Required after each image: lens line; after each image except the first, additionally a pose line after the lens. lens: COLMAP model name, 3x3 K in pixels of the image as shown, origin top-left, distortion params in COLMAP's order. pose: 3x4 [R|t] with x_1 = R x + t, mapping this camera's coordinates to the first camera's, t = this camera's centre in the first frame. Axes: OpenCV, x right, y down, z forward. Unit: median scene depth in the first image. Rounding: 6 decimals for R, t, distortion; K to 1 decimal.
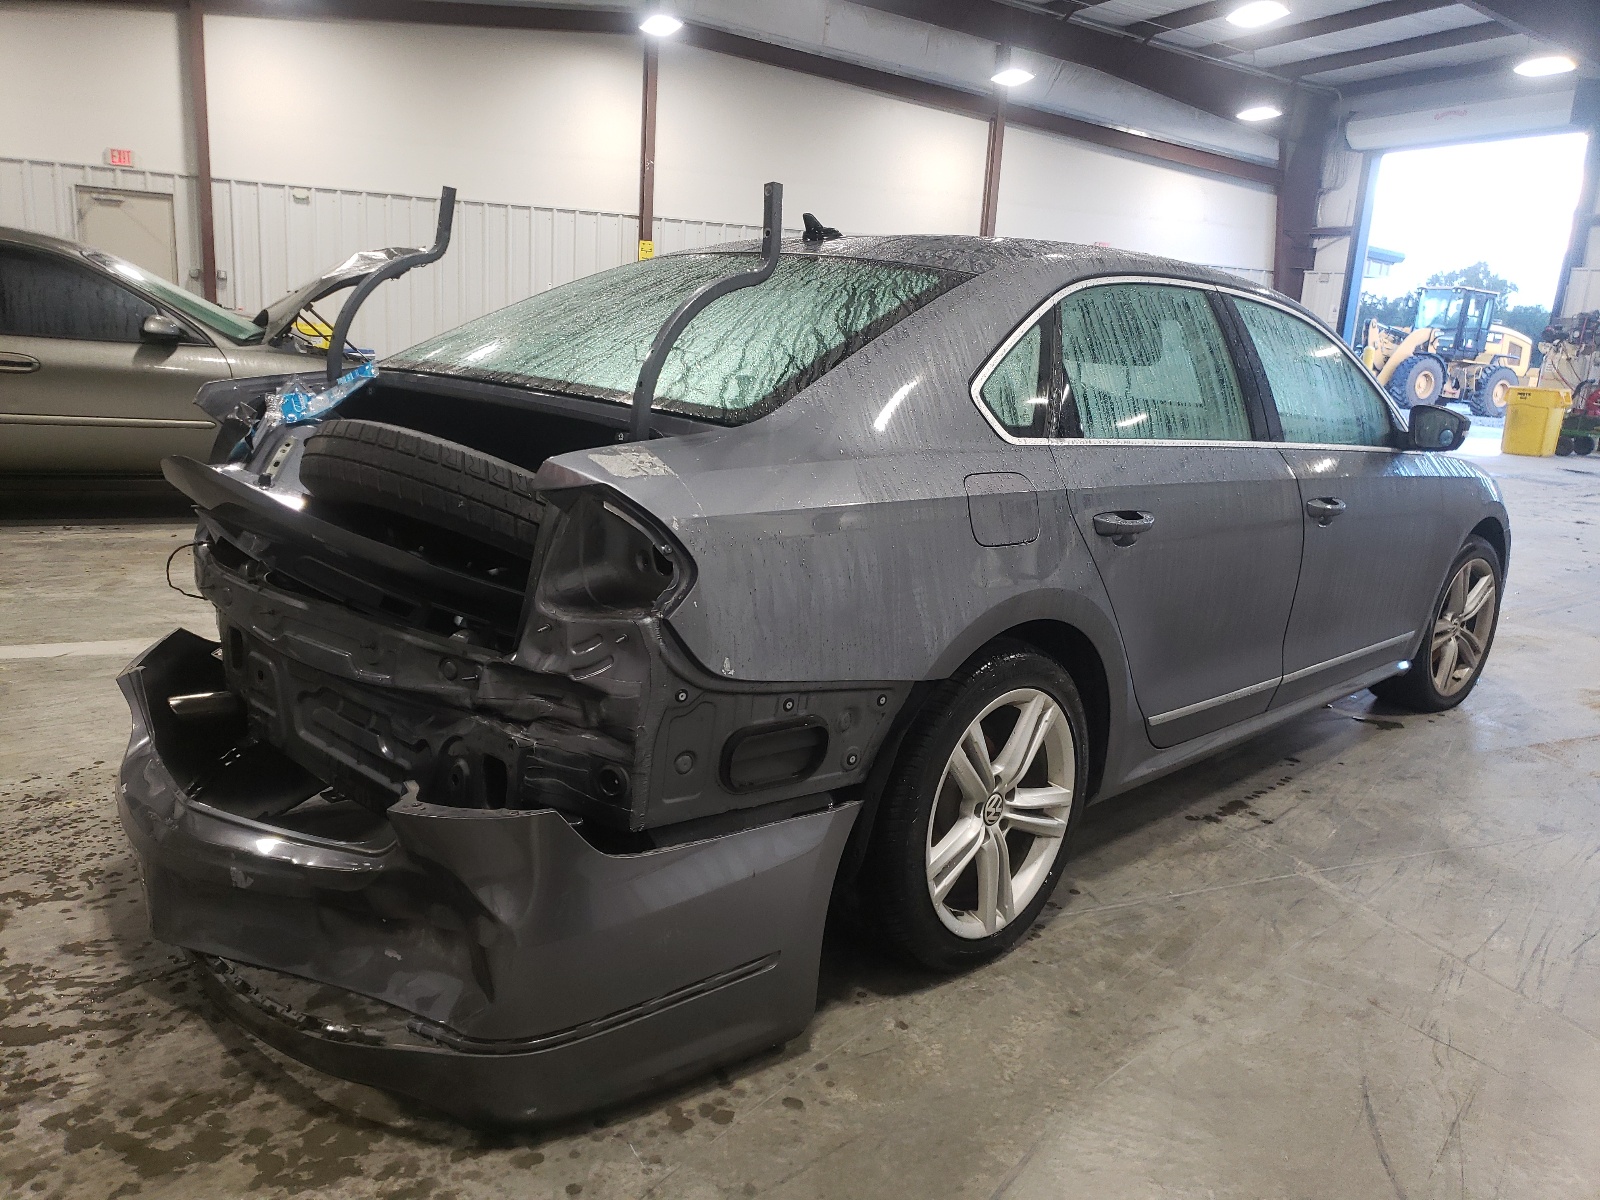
lens RADIAL K [[1232.5, 0, 771.4], [0, 1232.5, 603.7], [0, 0, 1]] dist [0.005838, 0.004416]
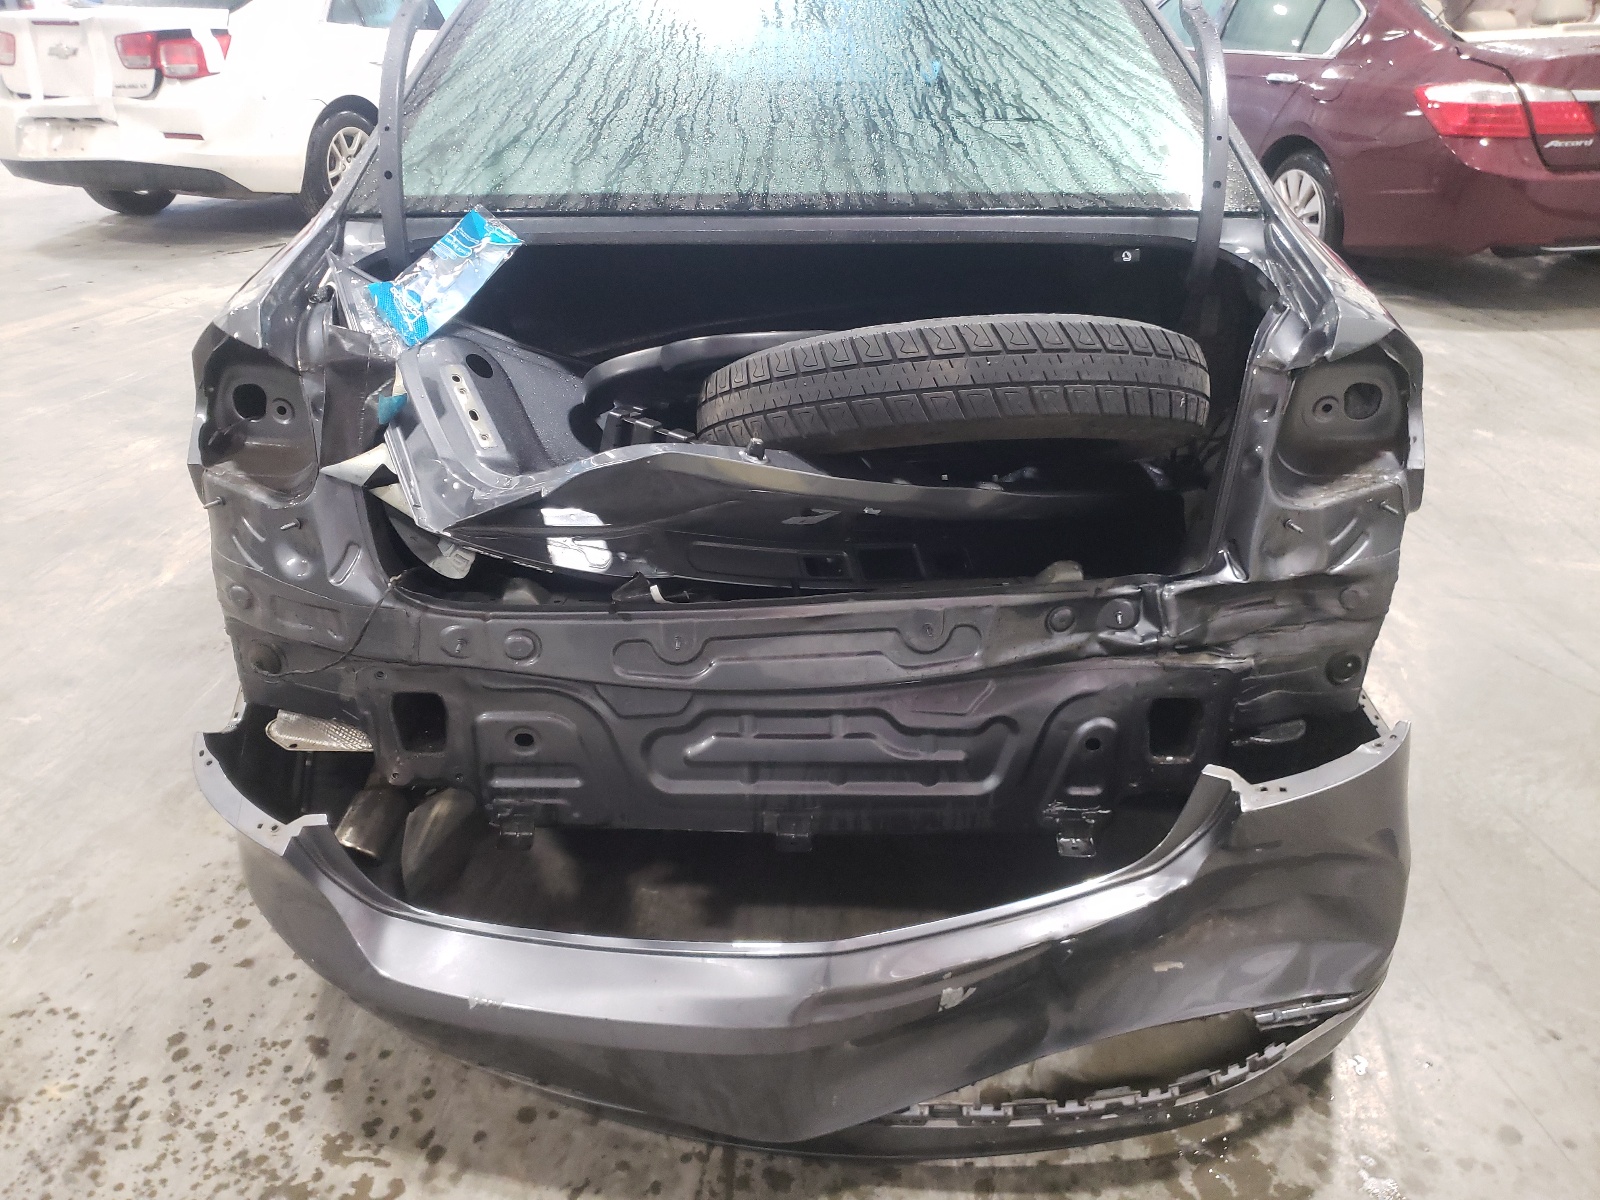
lens RADIAL K [[1232.5, 0, 771.4], [0, 1232.5, 603.7], [0, 0, 1]] dist [0.005838, 0.004416]
pose [[0.736748, -0.361925, 0.571150, -0.874503], [0.208560, 0.925138, 0.317210, -0.249055], [-0.643199, -0.114585, 0.757077, 0.576776]]
